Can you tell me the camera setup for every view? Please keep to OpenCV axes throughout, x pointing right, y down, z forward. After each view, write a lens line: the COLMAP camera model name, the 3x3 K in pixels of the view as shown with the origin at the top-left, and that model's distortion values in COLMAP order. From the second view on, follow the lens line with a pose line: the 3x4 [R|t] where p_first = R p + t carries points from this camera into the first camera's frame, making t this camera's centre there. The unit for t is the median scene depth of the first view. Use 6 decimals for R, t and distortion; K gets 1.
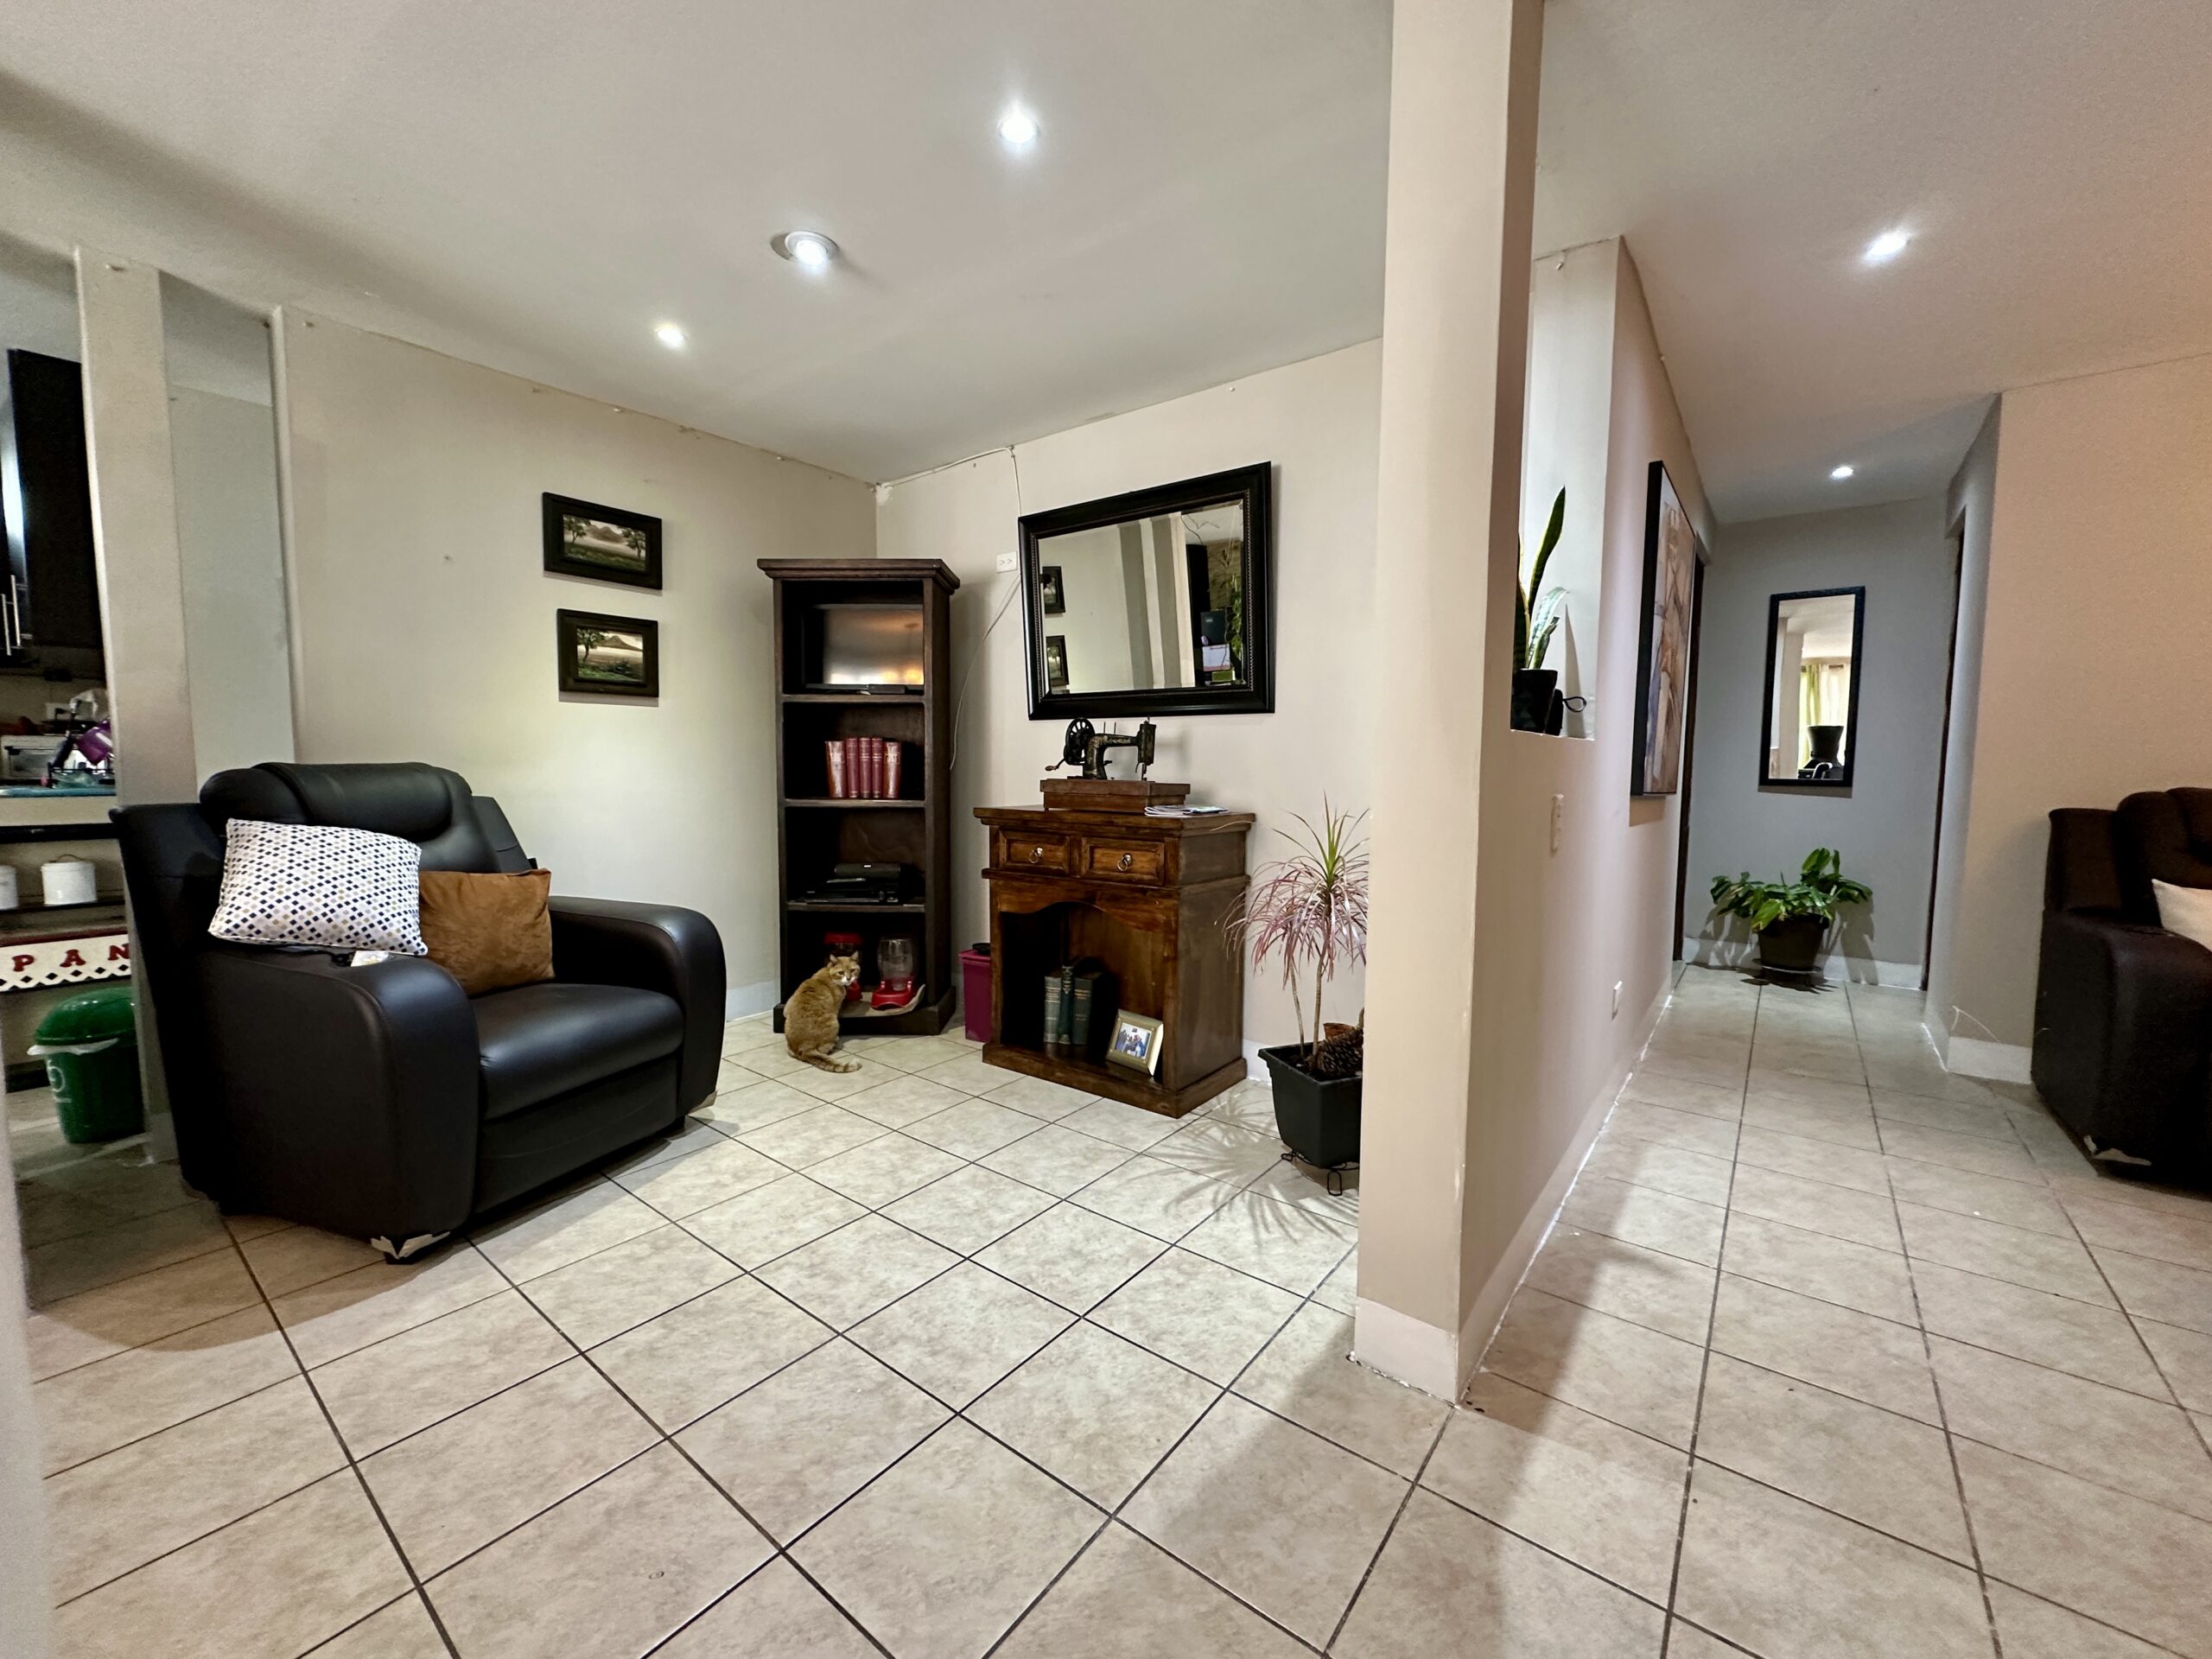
lens RADIAL K [[881.2, 0, 1103.3], [0, 881.2, 826.4], [0, 0, 1]] dist [-0.000794, 0.000280]
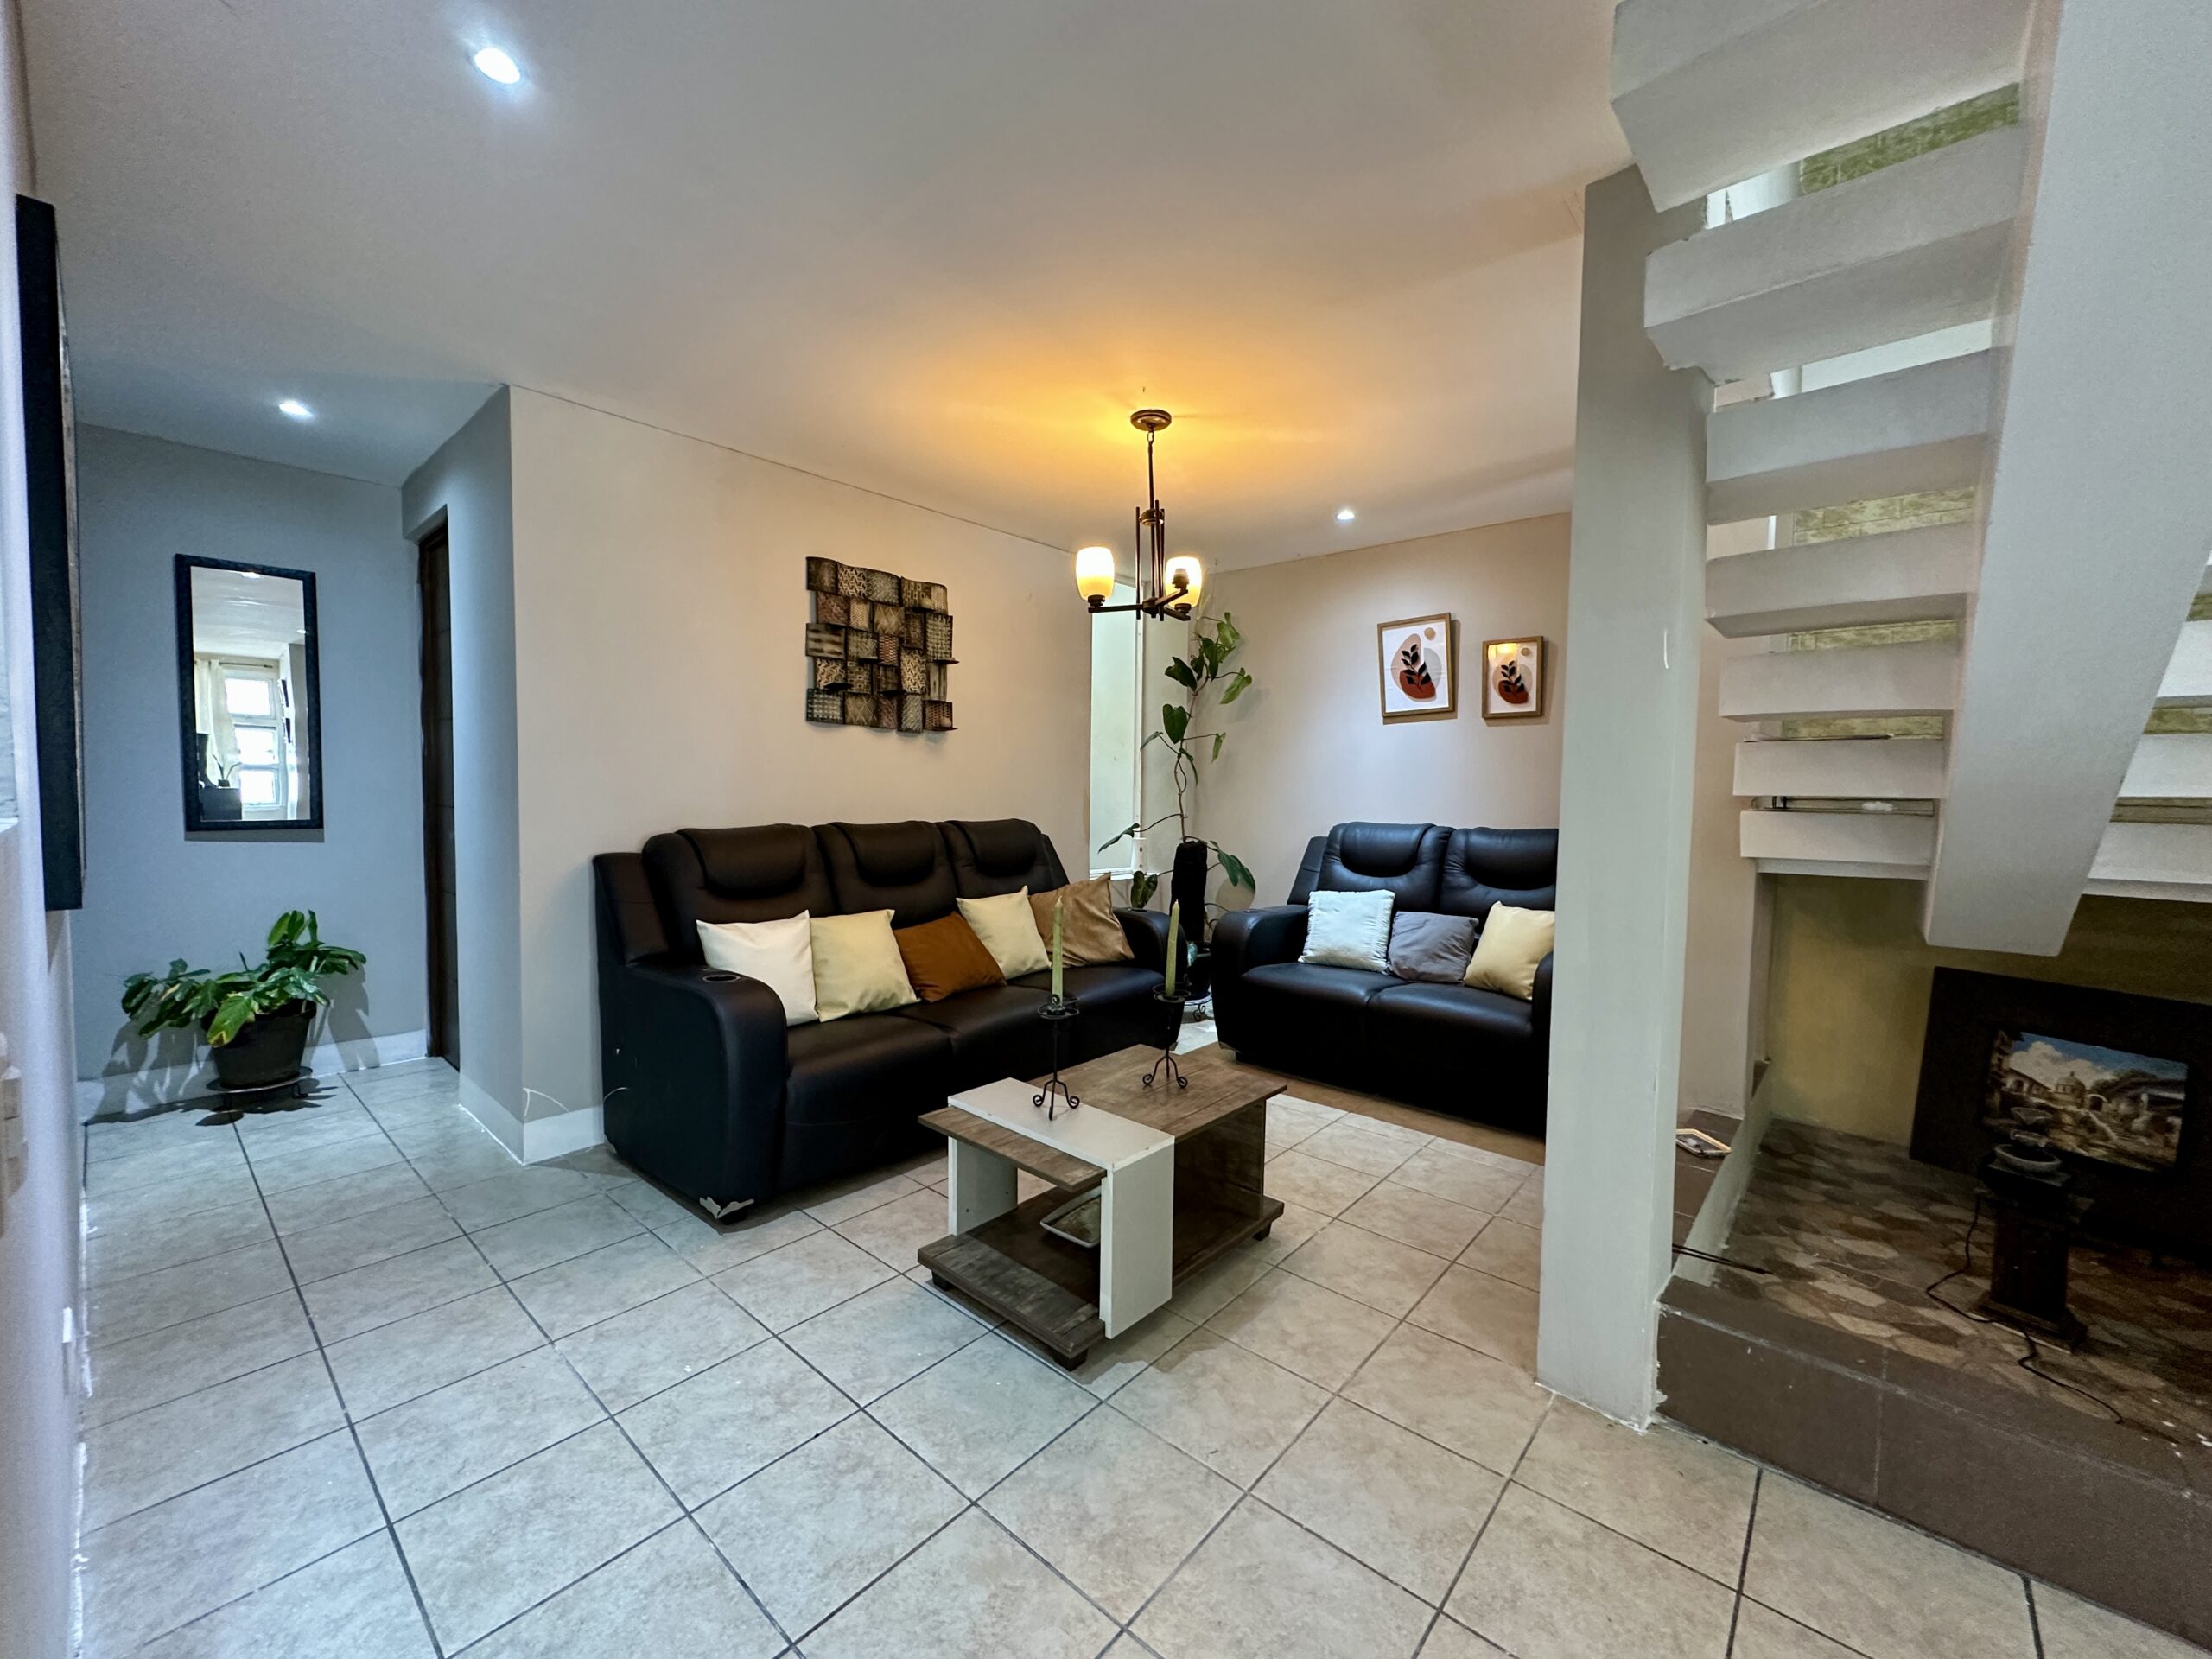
lens RADIAL K [[881.2, 0, 1102.5], [0, 881.2, 822.9], [0, 0, 1]] dist [-0.000794, 0.000280]
pose [[0.054206, -0.050965, 0.997228, 0.117545], [0.063848, 0.996830, 0.047475, -0.046689], [-0.996486, 0.061098, 0.057288, 0.292250]]
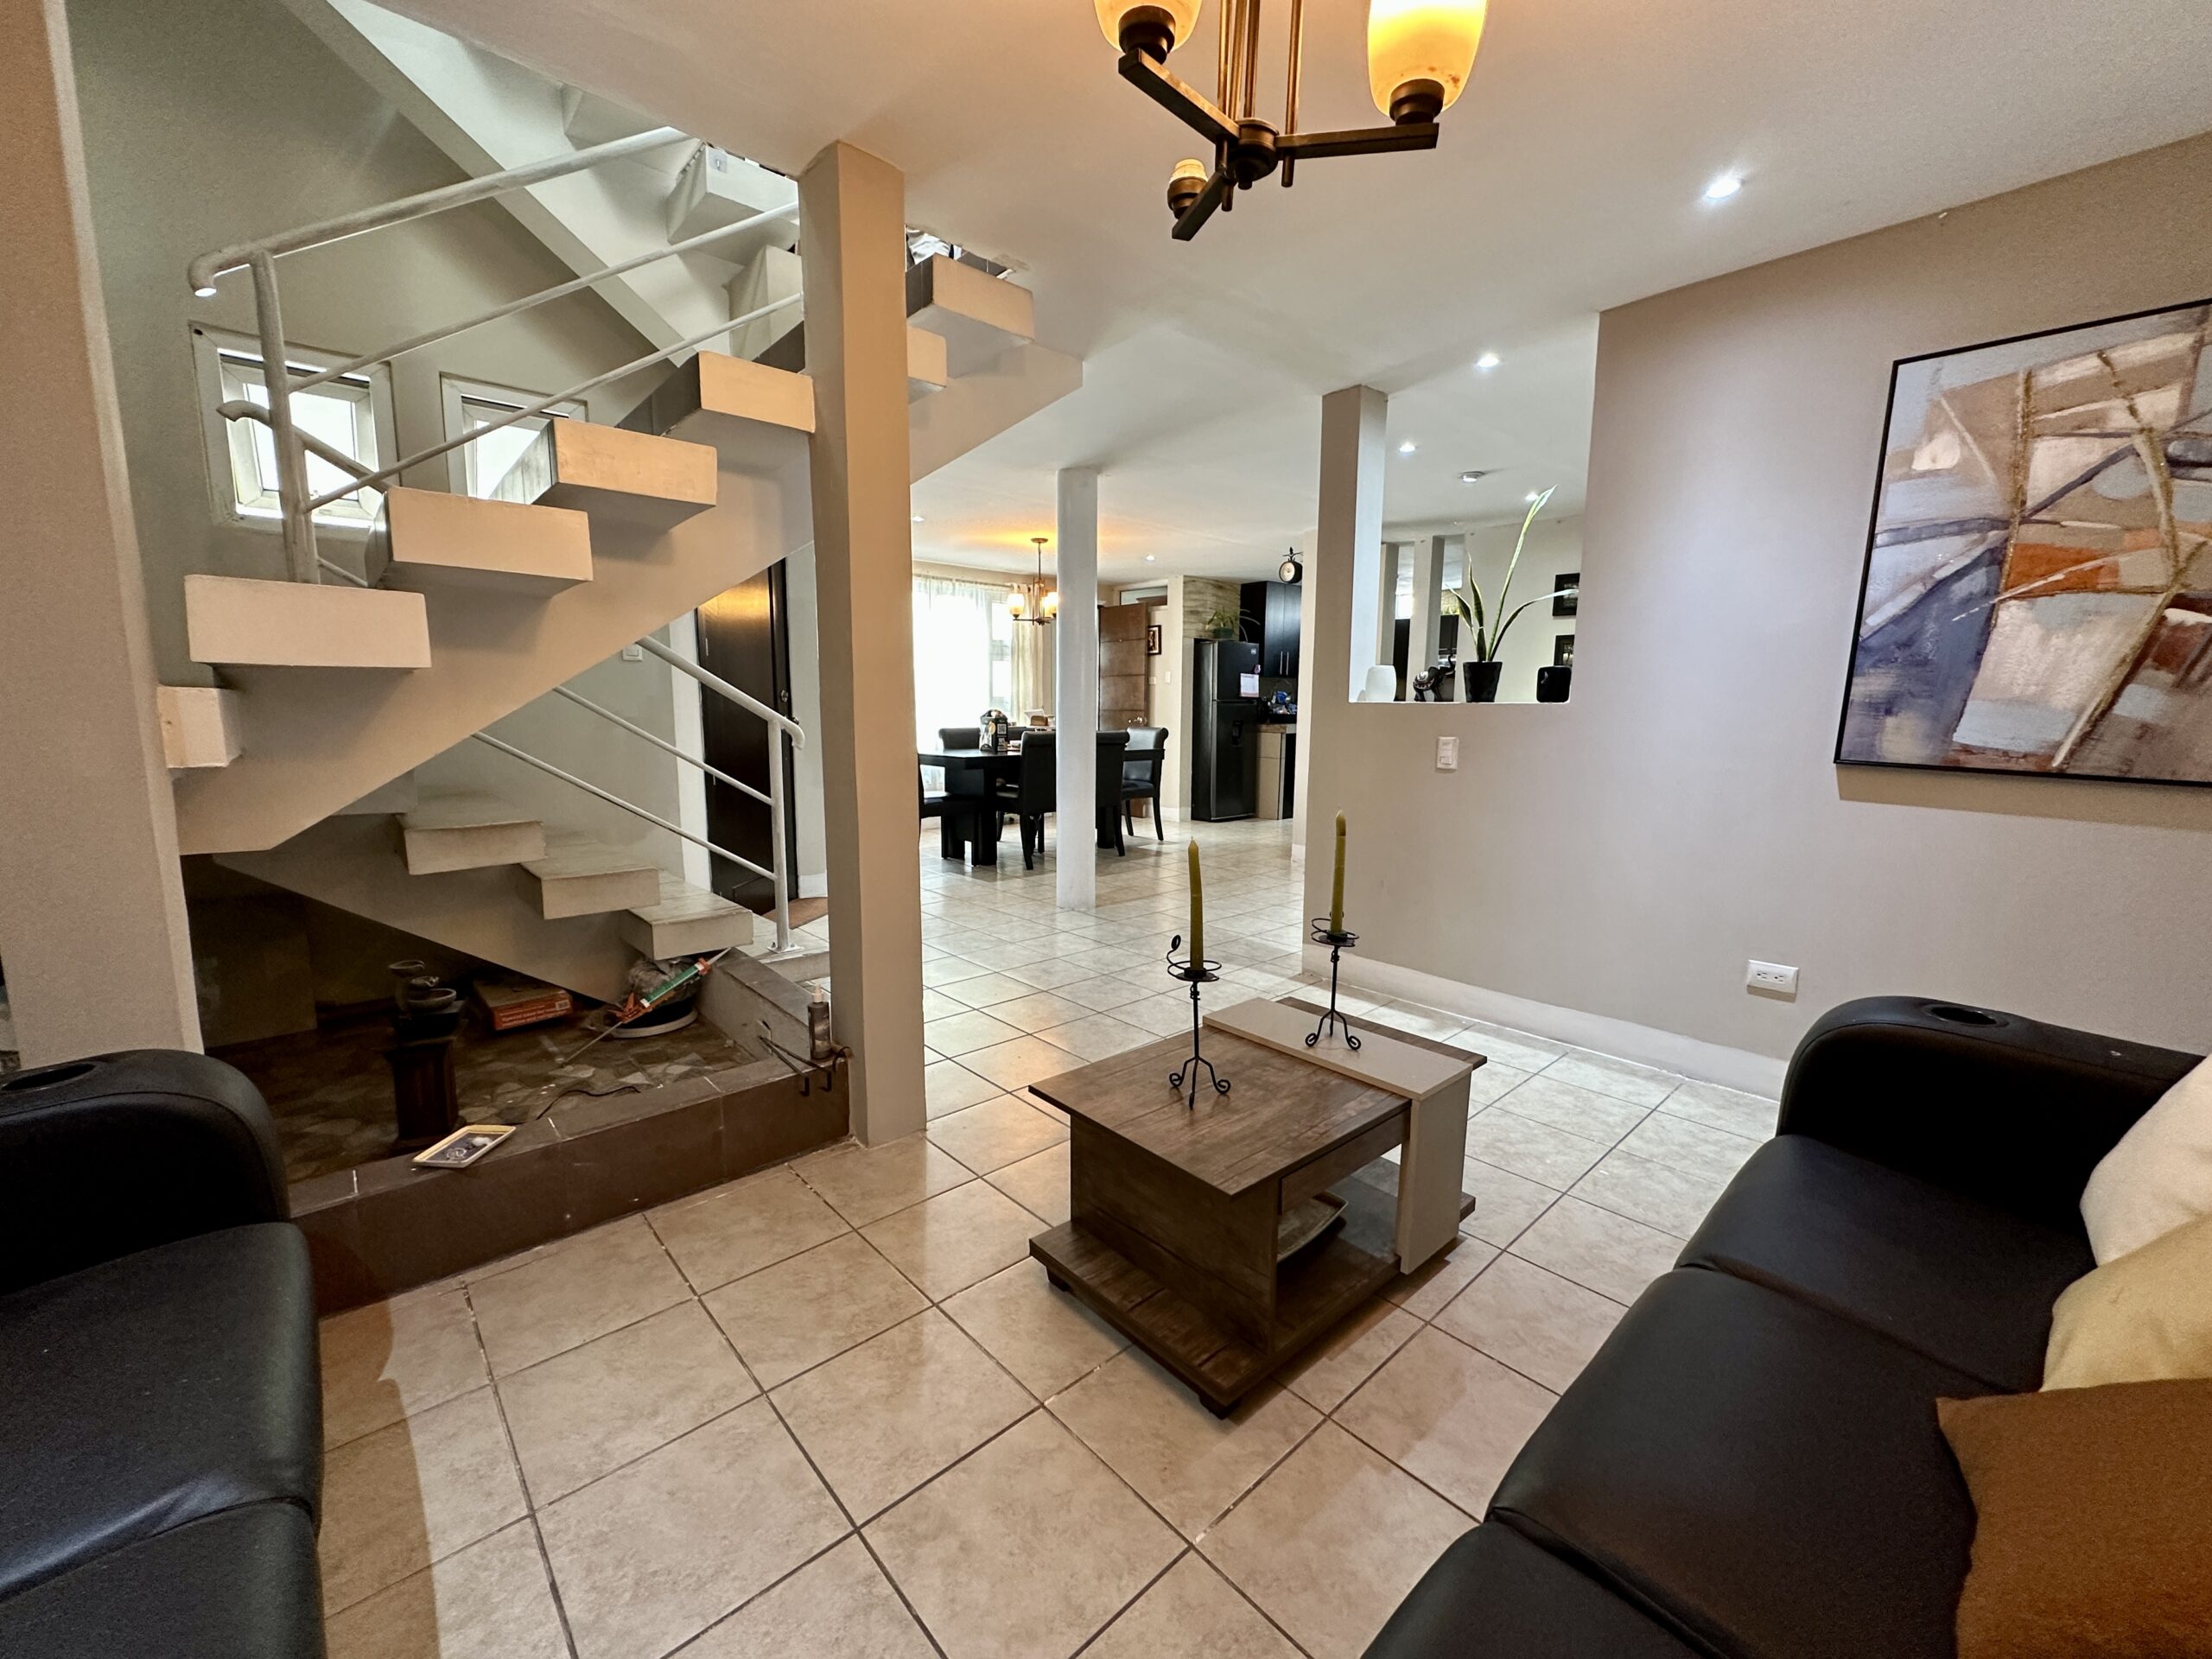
lens RADIAL K [[881.2, 0, 1106.6], [0, 881.2, 828.6], [0, 0, 1]] dist [-0.000794, 0.000280]
pose [[-0.169328, 0.127283, -0.977306, 1.107931], [-0.088931, 0.985607, 0.143772, -0.023052], [0.981539, 0.111258, -0.155571, 0.303351]]
